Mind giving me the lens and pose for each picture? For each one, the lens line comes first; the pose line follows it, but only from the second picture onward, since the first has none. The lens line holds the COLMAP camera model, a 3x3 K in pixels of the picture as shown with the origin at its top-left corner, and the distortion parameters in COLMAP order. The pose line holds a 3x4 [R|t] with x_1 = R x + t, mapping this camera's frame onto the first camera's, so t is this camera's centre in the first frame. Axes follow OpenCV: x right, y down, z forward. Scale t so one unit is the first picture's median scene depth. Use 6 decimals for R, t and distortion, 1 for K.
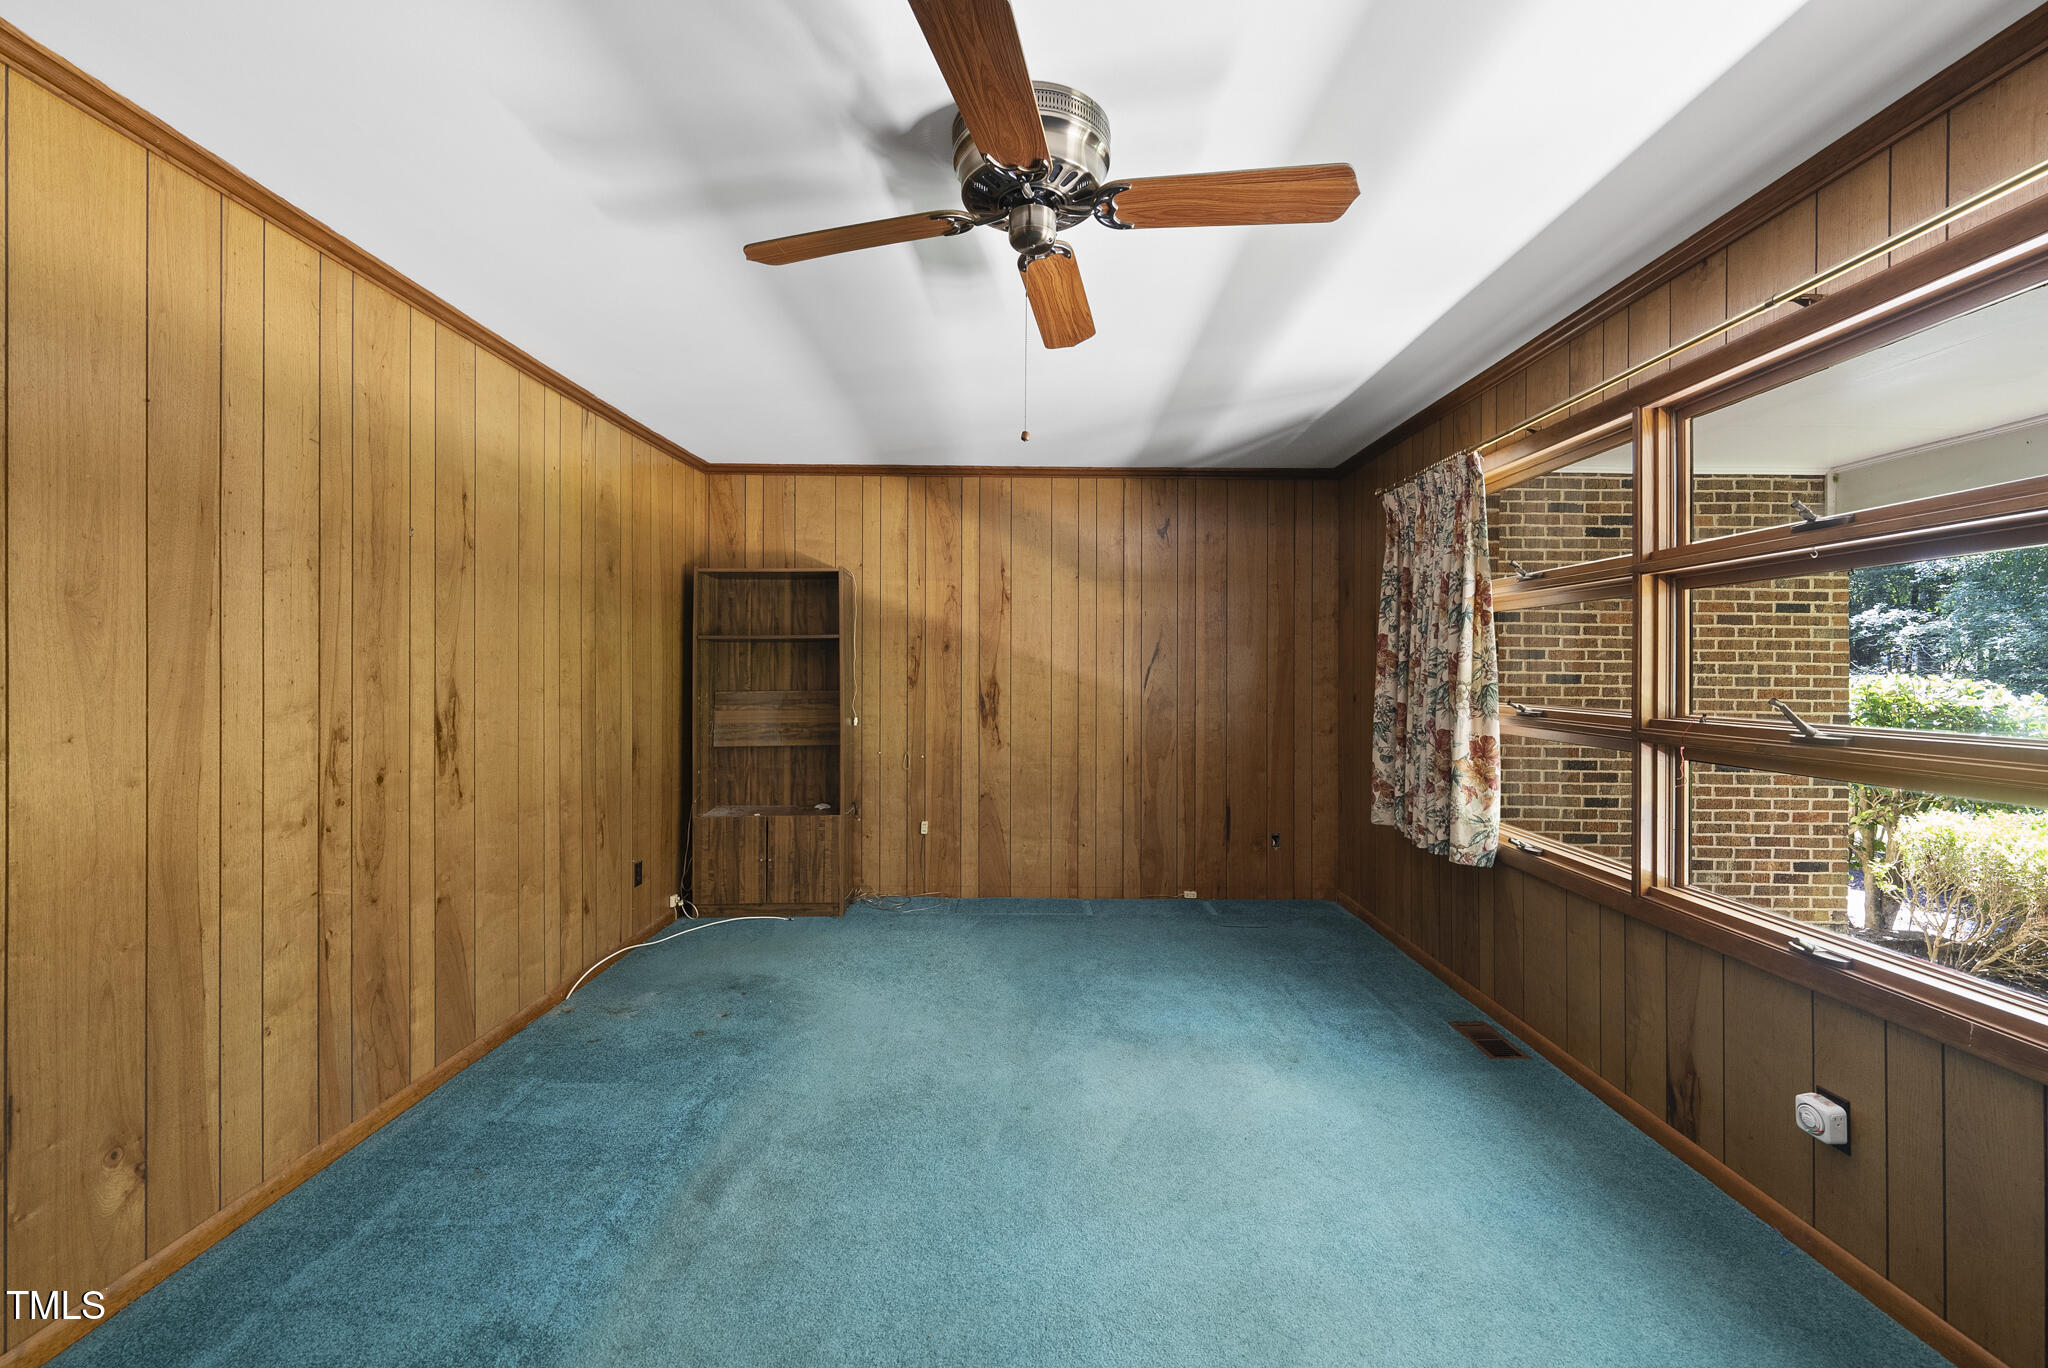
lens RADIAL K [[805.1, 0, 1020.2], [0, 805.1, 673.3], [0, 0, 1]] dist [-0.002766, 0.000164]
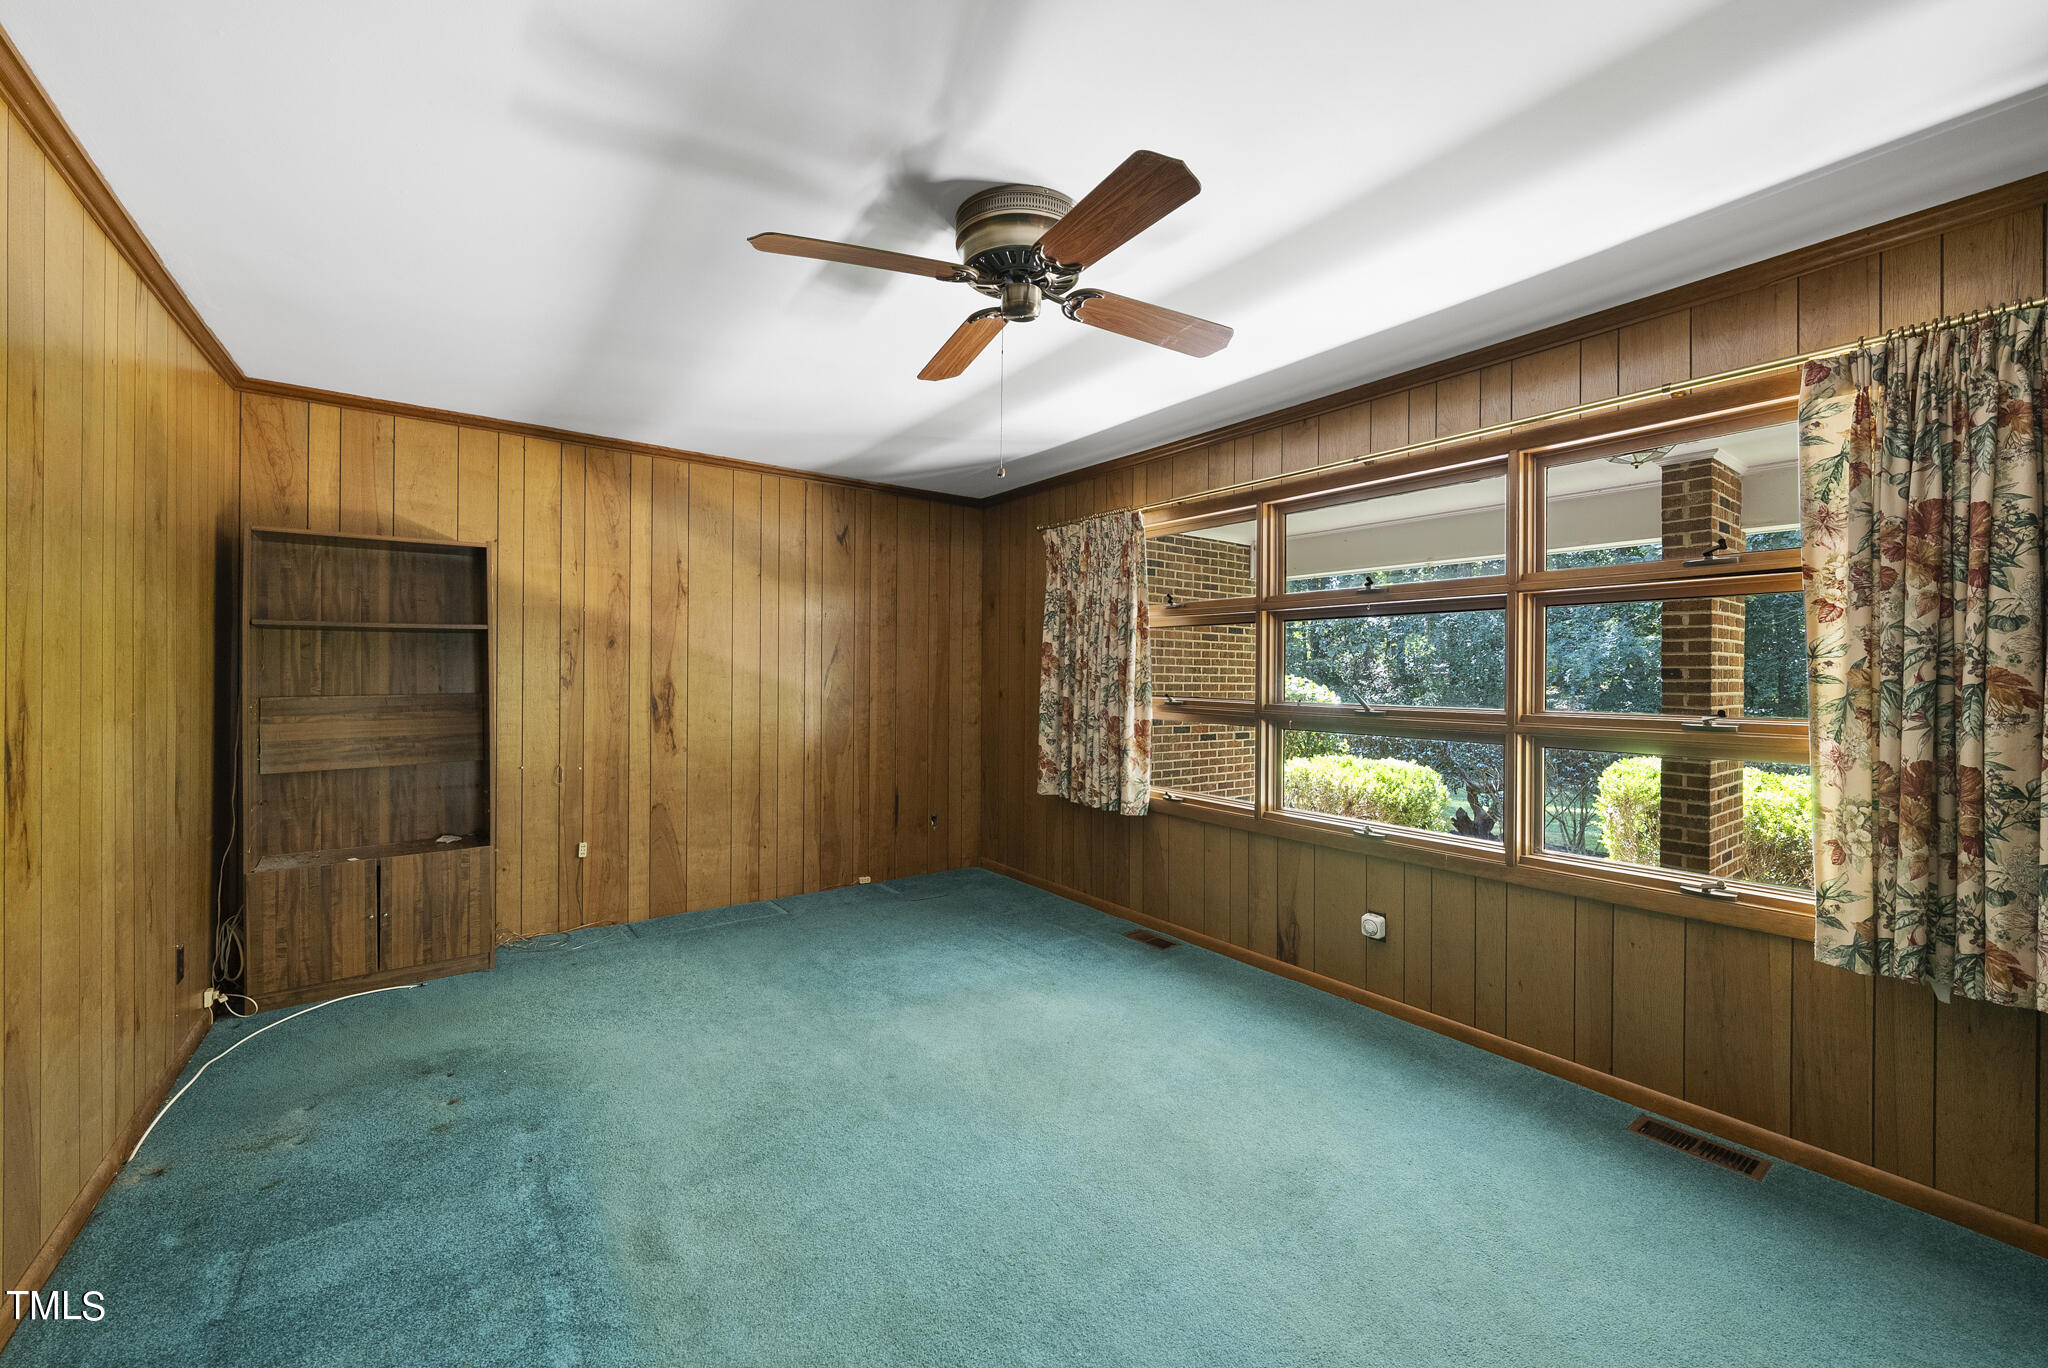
lens RADIAL K [[805.1, 0, 1030.9], [0, 805.1, 677.3], [0, 0, 1]] dist [-0.002766, 0.000164]
pose [[0.800007, -0.001804, 0.599988, -0.367733], [-0.002513, 0.999977, 0.006358, -0.002430], [-0.599985, -0.006595, 0.799984, 0.019694]]
